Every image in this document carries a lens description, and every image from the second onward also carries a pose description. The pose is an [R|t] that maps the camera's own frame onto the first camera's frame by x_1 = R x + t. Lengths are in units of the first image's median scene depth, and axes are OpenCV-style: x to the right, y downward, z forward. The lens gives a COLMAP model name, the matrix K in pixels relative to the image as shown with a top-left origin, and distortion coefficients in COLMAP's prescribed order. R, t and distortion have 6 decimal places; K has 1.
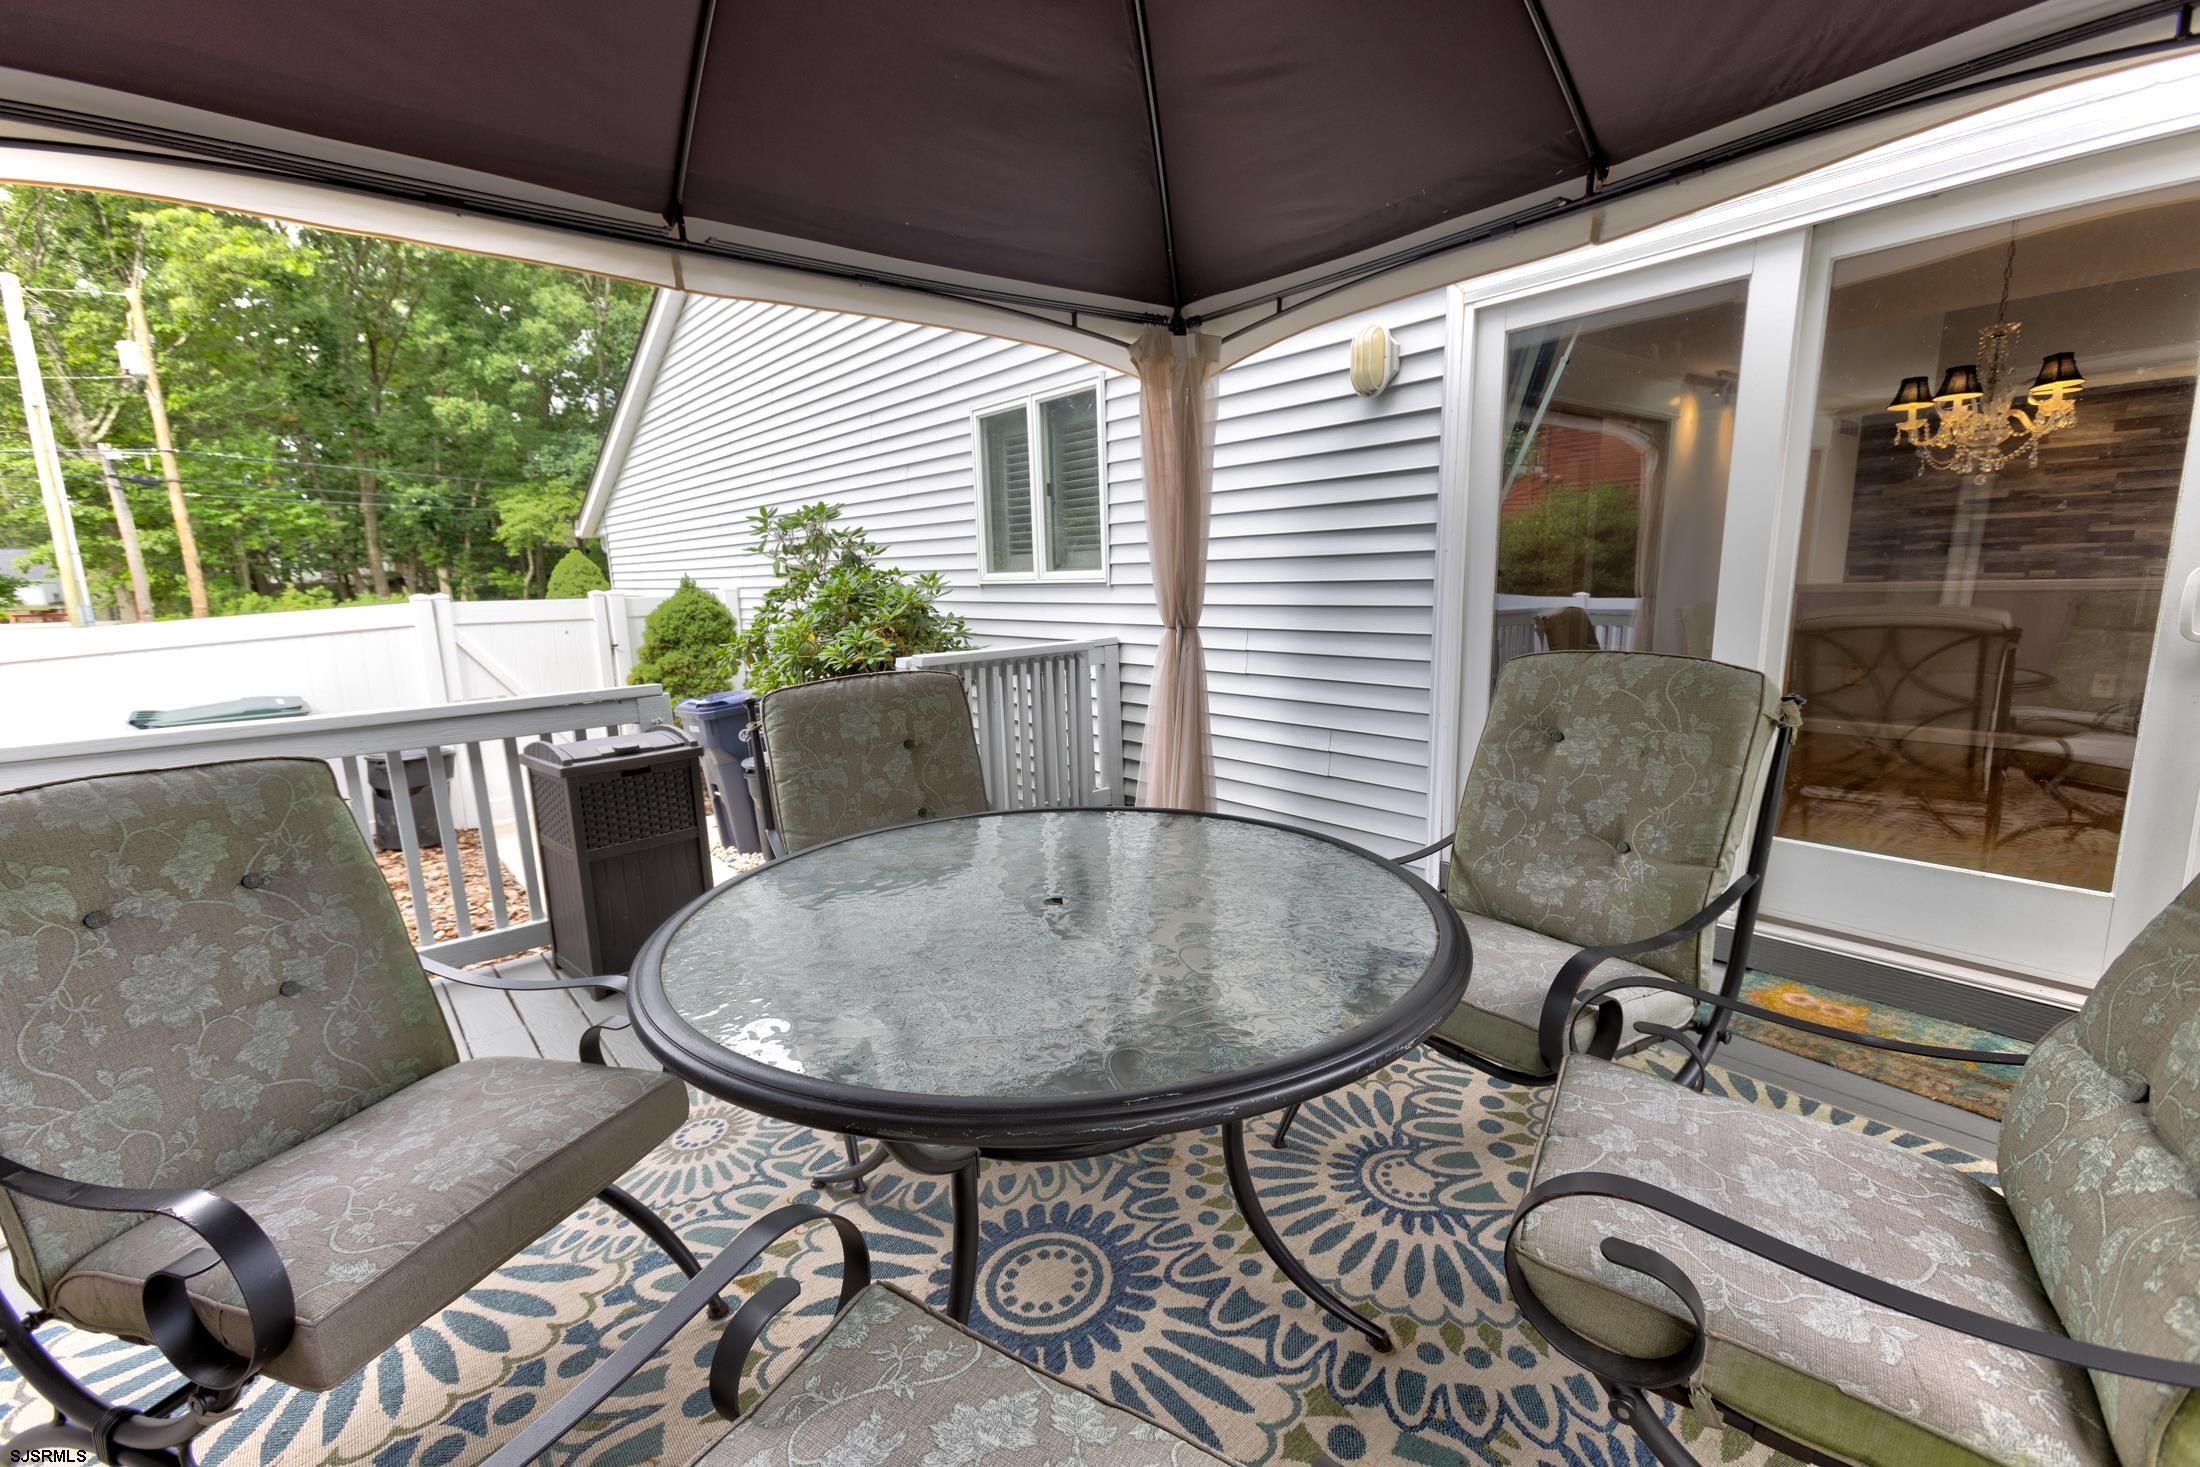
lens RADIAL K [[939.1, 0, 1100.0], [0, 939.1, 733.5], [0, 0, 1]] dist [0.026647, -0.000263]
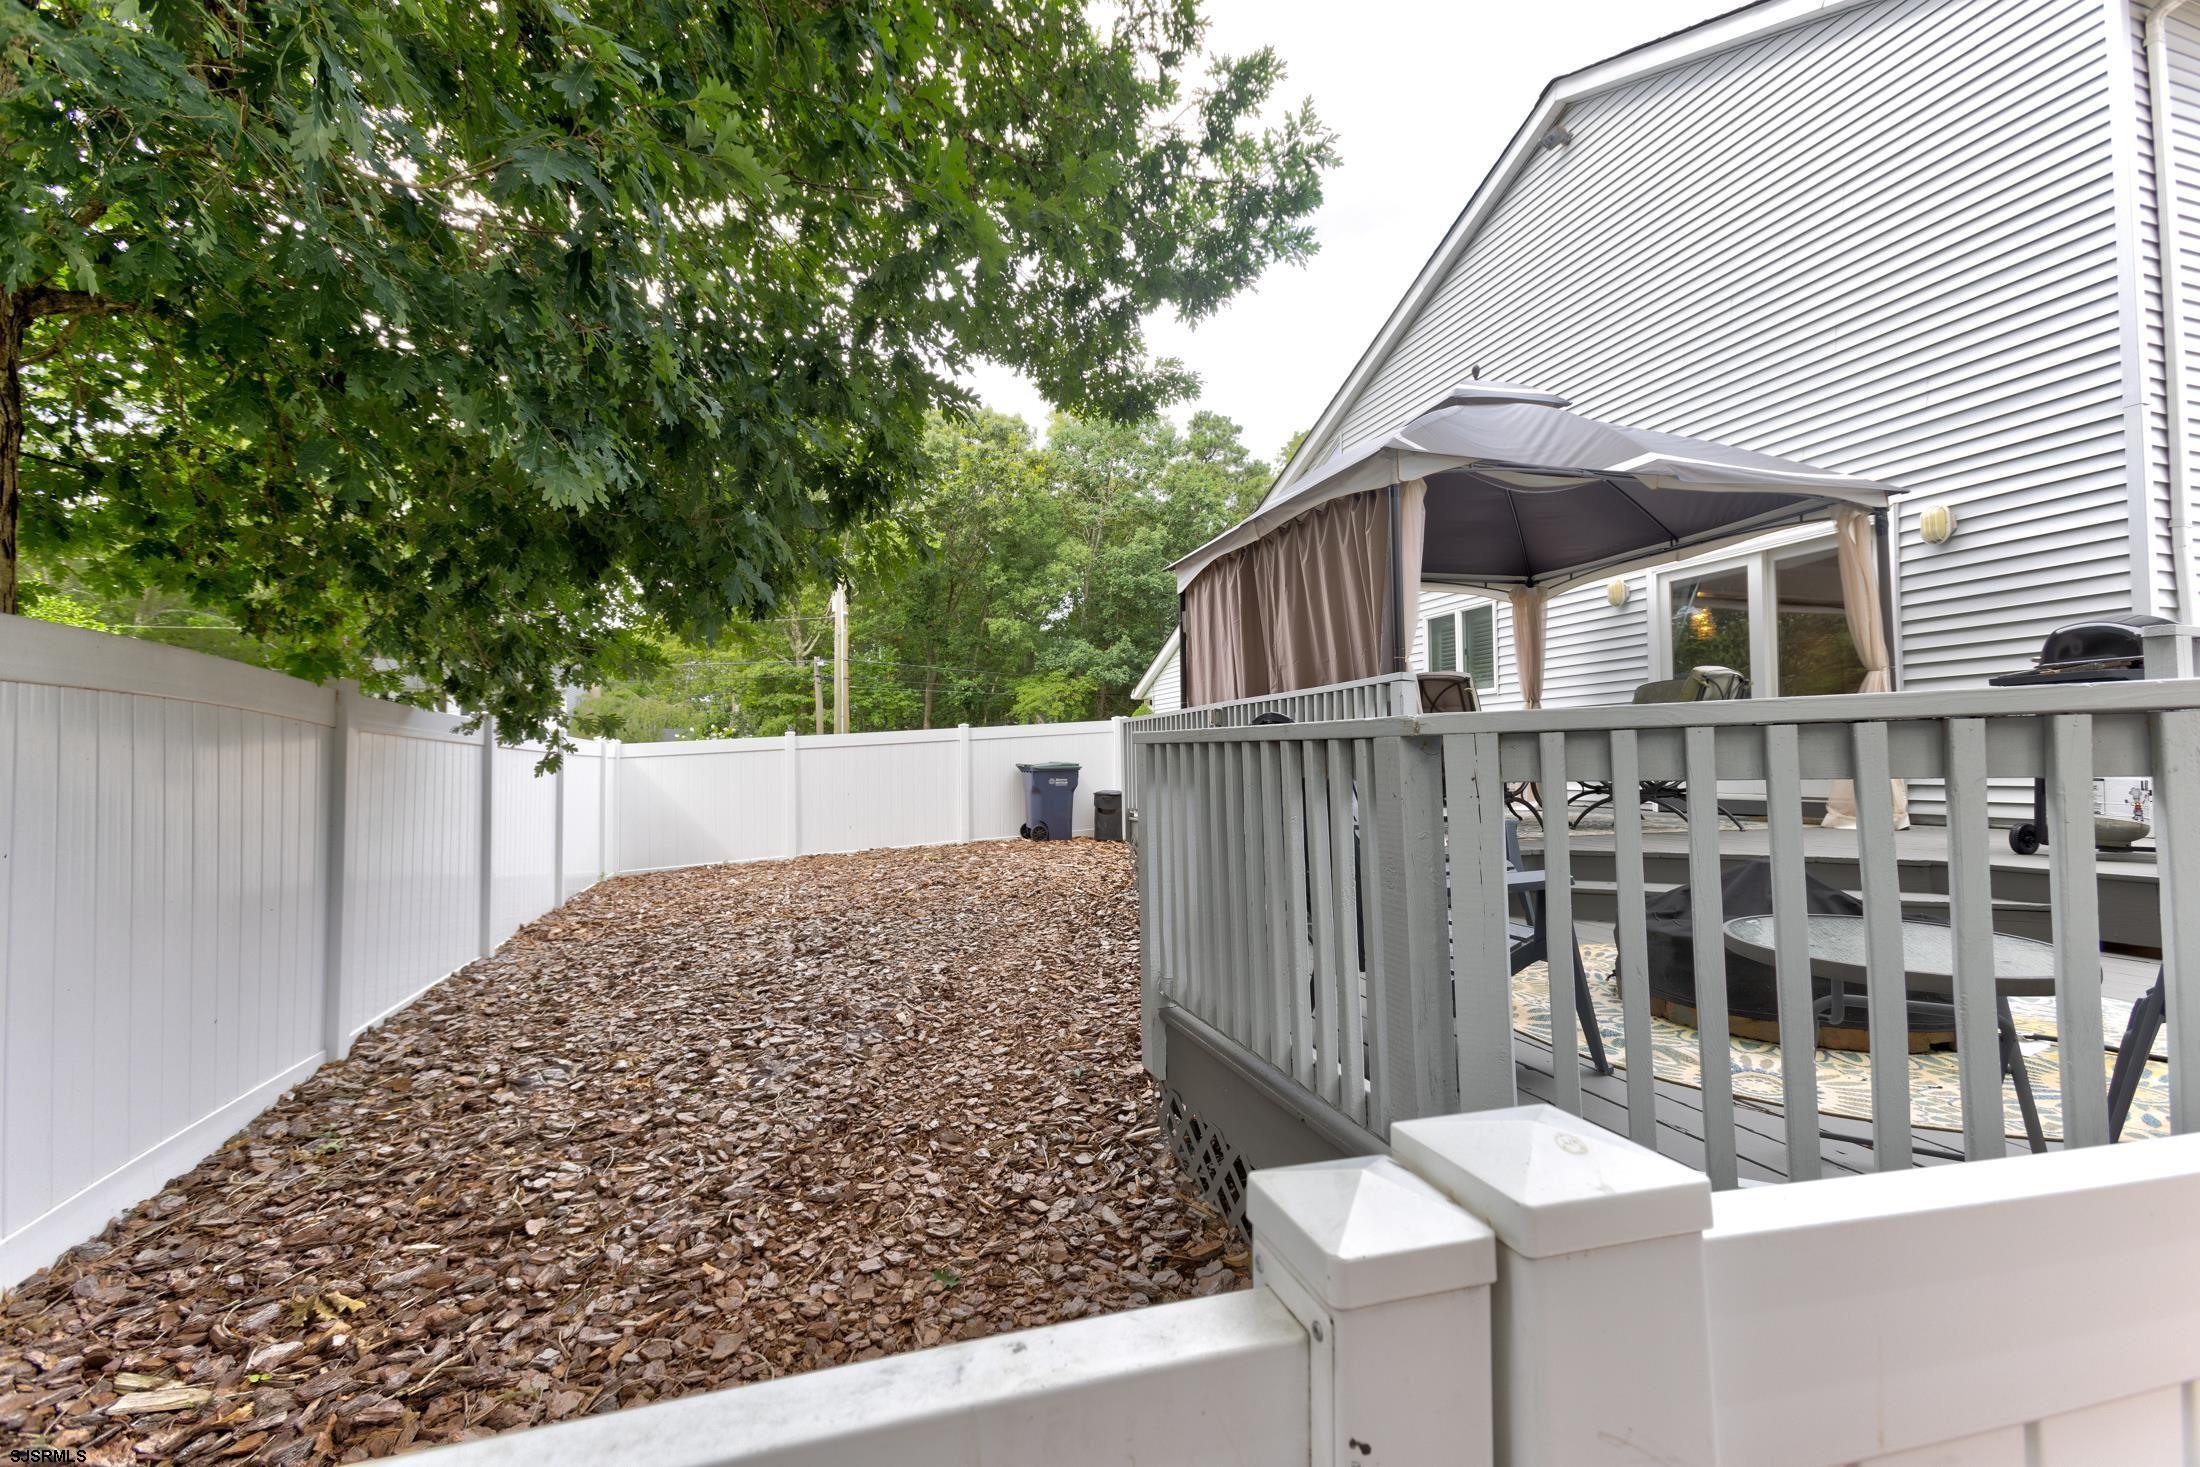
lens RADIAL K [[939.1, 0, 1100.0], [0, 939.1, 733.5], [0, 0, 1]] dist [0.026647, -0.000263]
pose [[0.927676, 0.006549, -0.373329, -0.023670], [-0.079627, 0.980316, -0.180665, 0.318329], [0.364797, 0.197326, 0.909937, -1.022788]]
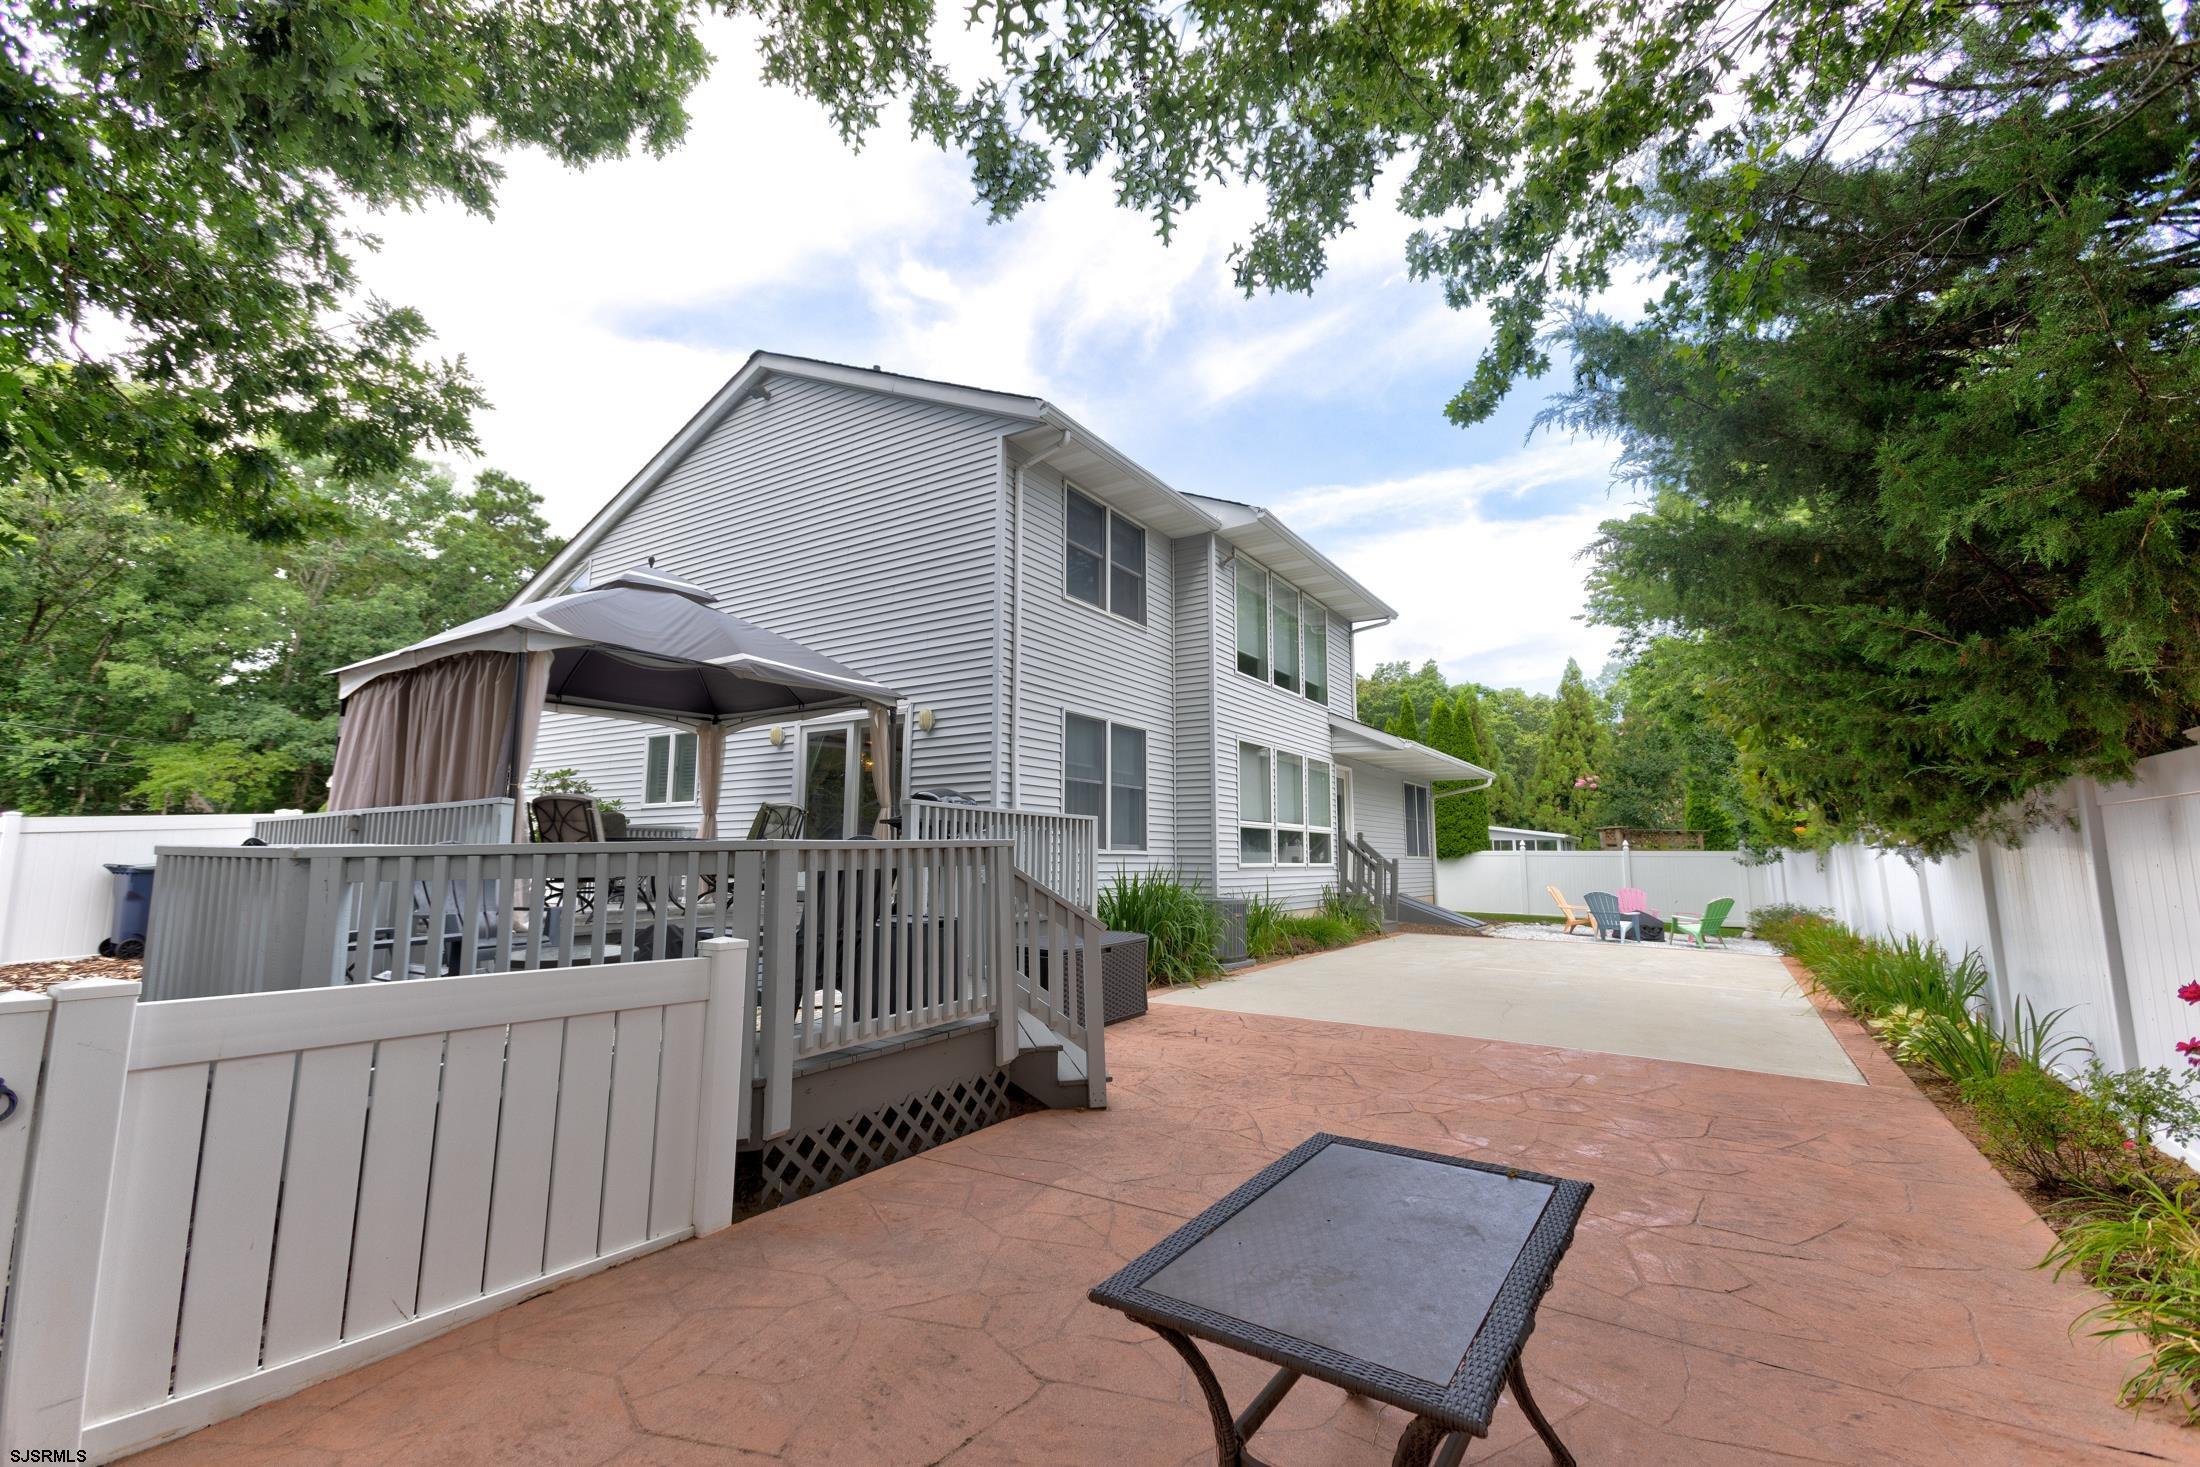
lens RADIAL K [[931.9, 0, 1100.0], [0, 931.9, 733.5], [0, 0, 1]] dist [0.033267, -0.006136]
pose [[0.953411, 0.068249, 0.293853, 0.243924], [0.024867, 0.952978, -0.302017, 0.371227], [-0.300647, 0.295253, 0.906883, -1.396315]]
